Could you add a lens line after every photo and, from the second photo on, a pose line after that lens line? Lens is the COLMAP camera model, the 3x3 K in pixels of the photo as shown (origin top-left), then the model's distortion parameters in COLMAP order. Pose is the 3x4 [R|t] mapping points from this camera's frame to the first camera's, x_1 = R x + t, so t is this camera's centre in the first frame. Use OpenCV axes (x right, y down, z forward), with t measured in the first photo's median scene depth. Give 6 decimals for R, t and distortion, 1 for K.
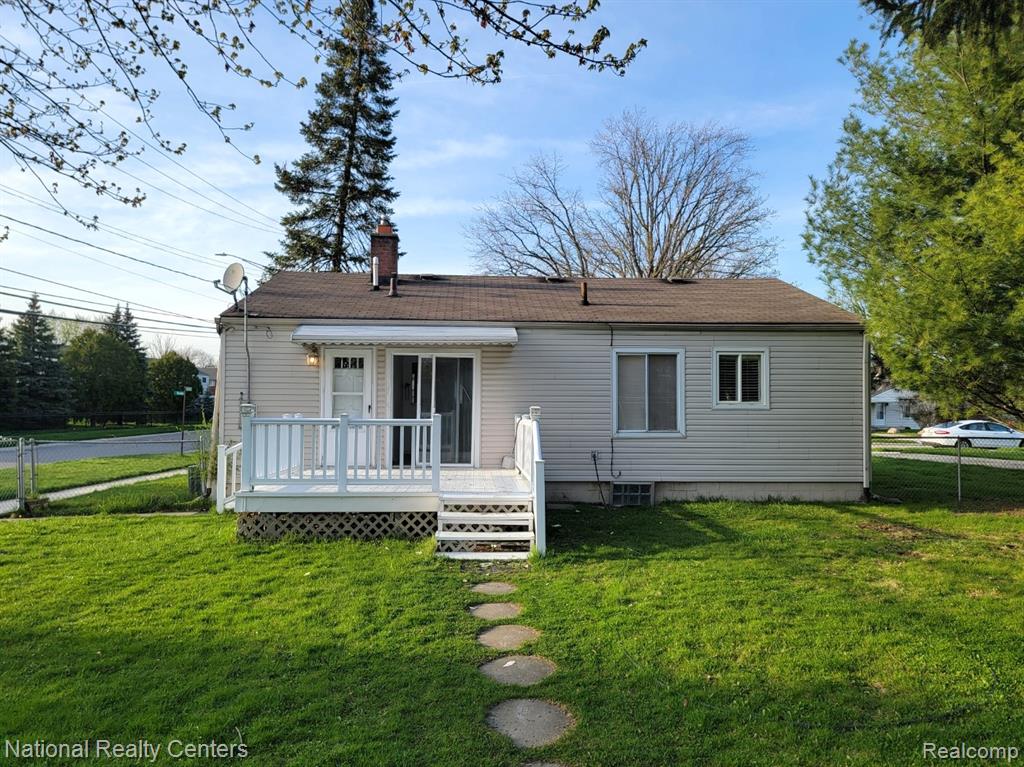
lens RADIAL K [[984.9, 0, 580.6], [0, 984.9, 397.8], [0, 0, 1]] dist [0.081858, -0.167982]
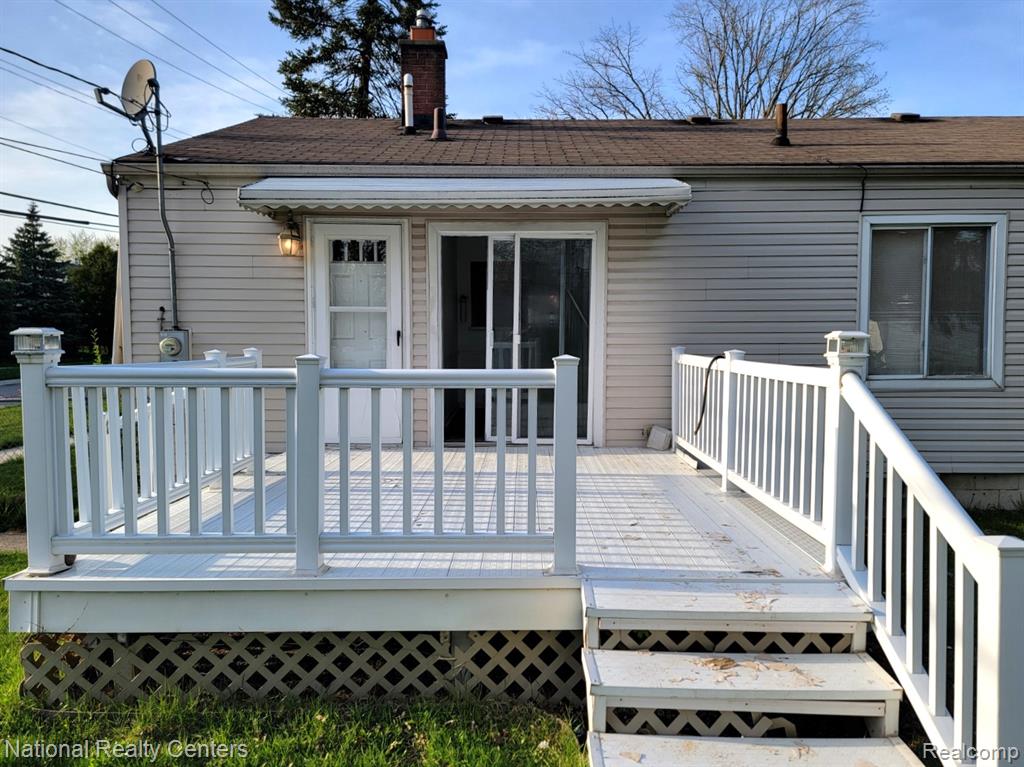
lens RADIAL K [[984.9, 0, 580.6], [0, 984.9, 397.8], [0, 0, 1]] dist [0.081858, -0.167982]
pose [[0.998825, -0.002119, -0.048407, -0.089771], [0.005847, 0.997014, 0.077001, 0.003203], [0.048099, -0.077194, 0.995855, 0.470700]]
